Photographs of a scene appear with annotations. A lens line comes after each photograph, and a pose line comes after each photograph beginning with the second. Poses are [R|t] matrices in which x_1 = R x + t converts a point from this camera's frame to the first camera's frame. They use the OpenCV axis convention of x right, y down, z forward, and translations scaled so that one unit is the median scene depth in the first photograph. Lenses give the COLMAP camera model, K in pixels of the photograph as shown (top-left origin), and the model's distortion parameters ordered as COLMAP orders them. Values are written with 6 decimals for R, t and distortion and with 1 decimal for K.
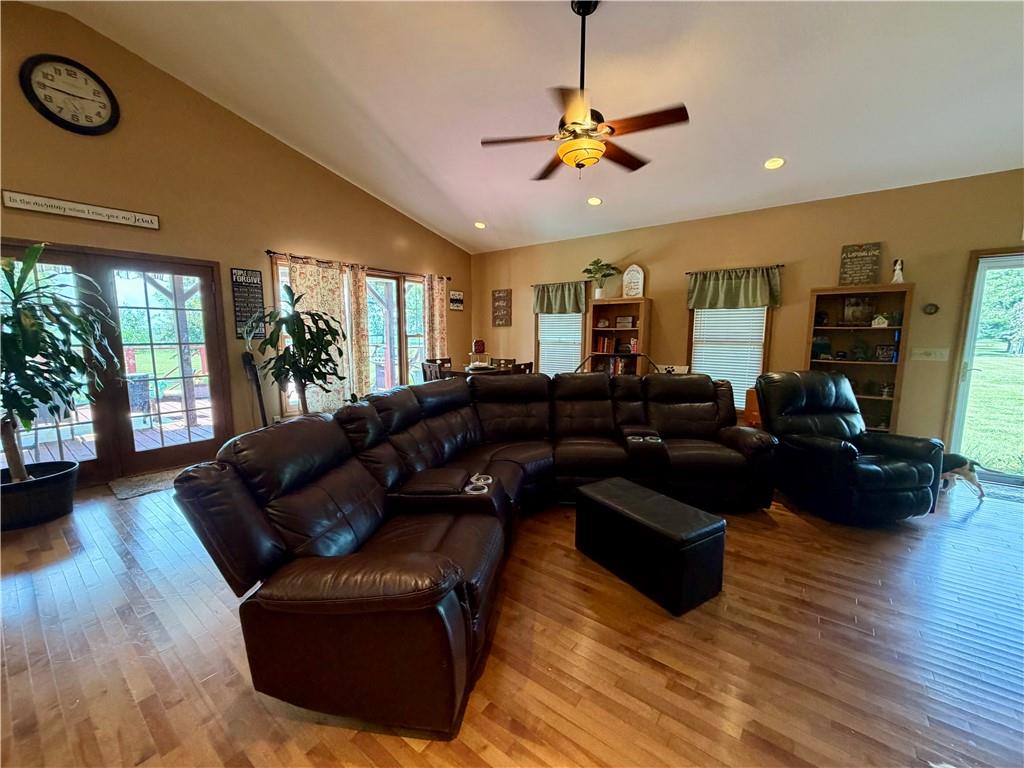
lens RADIAL K [[410.0, 0, 518.3], [0, 410.0, 381.8], [0, 0, 1]] dist [0.000886, 0.000479]
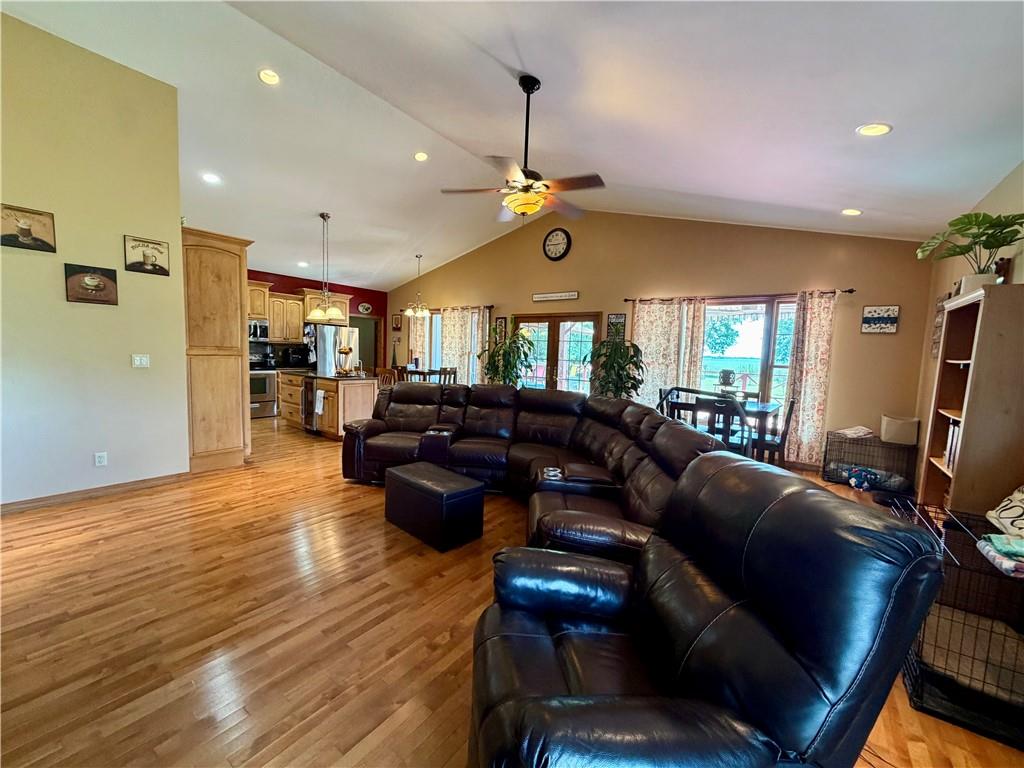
lens RADIAL K [[410.0, 0, 511.1], [0, 410.0, 386.7], [0, 0, 1]] dist [0.000886, 0.000479]
pose [[0.014339, 0.088906, -0.995937, 0.651308], [-0.154932, 0.984207, 0.085629, -0.061691], [0.987821, 0.153074, 0.027887, 0.473954]]
